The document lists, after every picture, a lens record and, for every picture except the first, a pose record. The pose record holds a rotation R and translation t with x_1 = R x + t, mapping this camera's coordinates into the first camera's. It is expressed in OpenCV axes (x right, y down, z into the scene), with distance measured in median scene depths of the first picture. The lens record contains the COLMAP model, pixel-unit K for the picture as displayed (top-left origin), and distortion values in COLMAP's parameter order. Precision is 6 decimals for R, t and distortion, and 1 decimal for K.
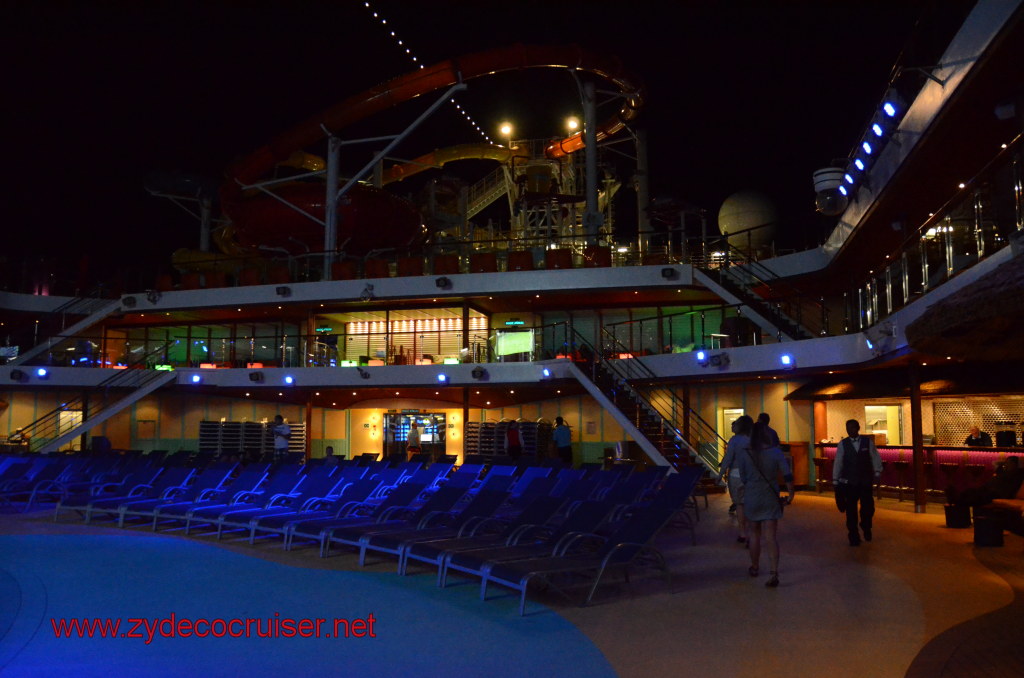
lens RADIAL K [[790.1, 0, 512.0], [0, 790.1, 339.0], [0, 0, 1]] dist [-0.106634, 0.001127]
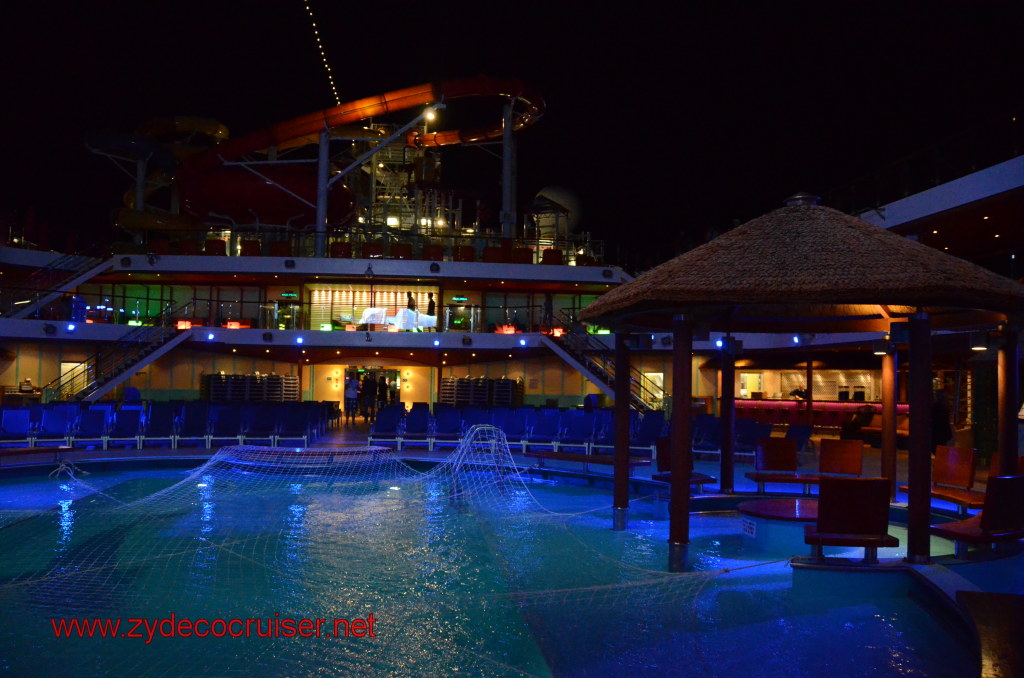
lens RADIAL K [[790.1, 0, 512.0], [0, 790.1, 339.0], [0, 0, 1]] dist [-0.106634, 0.001127]
pose [[0.933594, 0.033992, 0.356716, -0.385307], [-0.054212, 0.997430, 0.046837, -0.021394], [-0.354207, -0.063065, 0.933038, -0.208109]]
